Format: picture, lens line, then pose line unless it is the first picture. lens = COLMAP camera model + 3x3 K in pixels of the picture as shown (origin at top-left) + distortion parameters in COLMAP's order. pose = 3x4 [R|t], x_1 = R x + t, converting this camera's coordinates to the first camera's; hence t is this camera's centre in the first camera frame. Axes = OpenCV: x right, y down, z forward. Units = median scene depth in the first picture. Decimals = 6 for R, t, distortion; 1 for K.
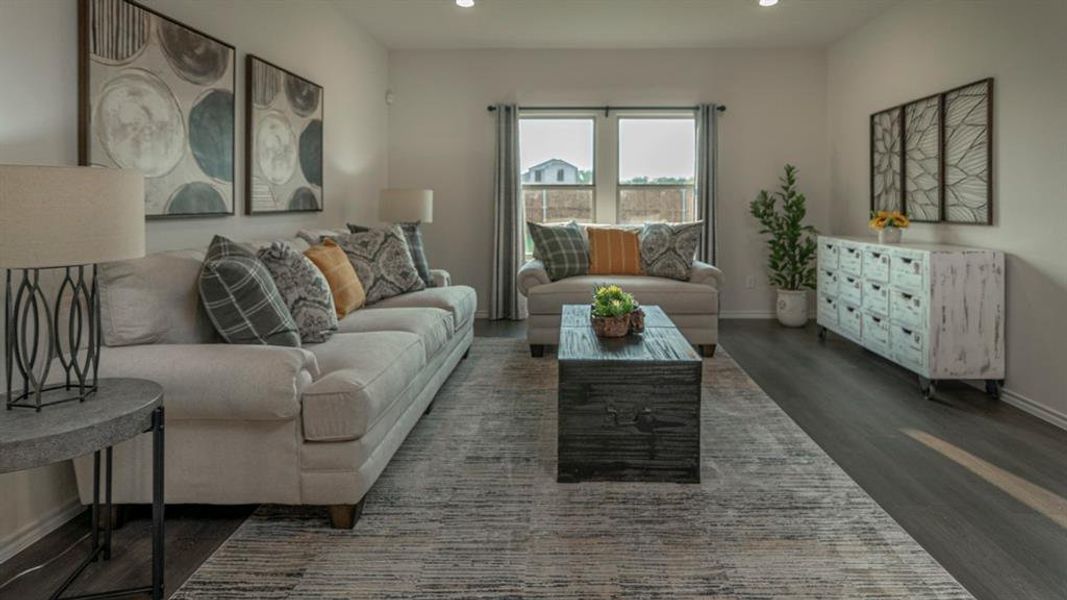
lens RADIAL K [[569.4, 0, 551.3], [0, 569.4, 198.6], [0, 0, 1]] dist [-0.000465, 0.000574]
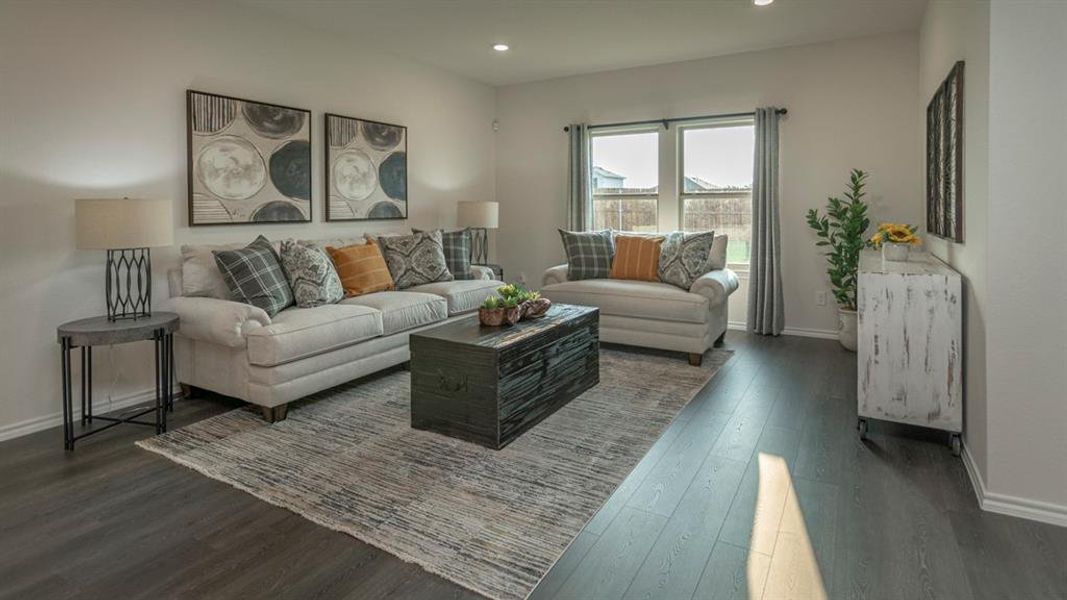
lens RADIAL K [[541.1, 0, 539.9], [0, 541.1, 210.4], [0, 0, 1]] dist [-0.000738, -0.000415]
pose [[0.875327, -0.000364, -0.483530, 0.579621], [0.006877, 0.999908, 0.011697, -0.012509], [0.483482, -0.013564, 0.875249, 0.032194]]
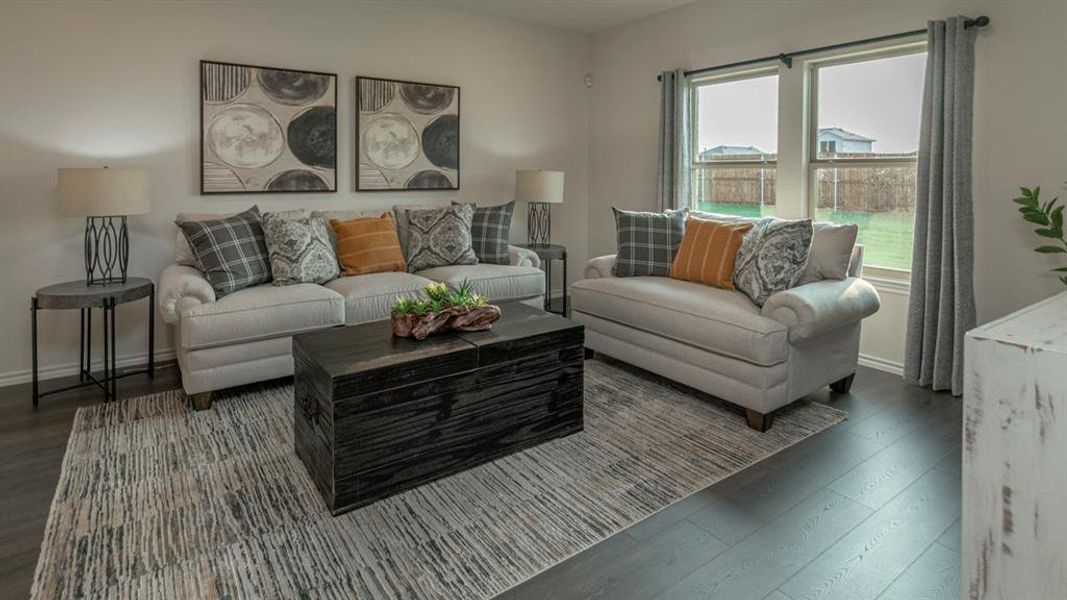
lens RADIAL K [[550.8, 0, 514.8], [0, 550.8, 177.3], [0, 0, 1]] dist [-0.001308, 0.001874]
pose [[0.587922, 0.006660, -0.808890, 0.717405], [0.001438, 0.999956, 0.009279, -0.017067], [0.808916, -0.006618, 0.587887, 0.477039]]
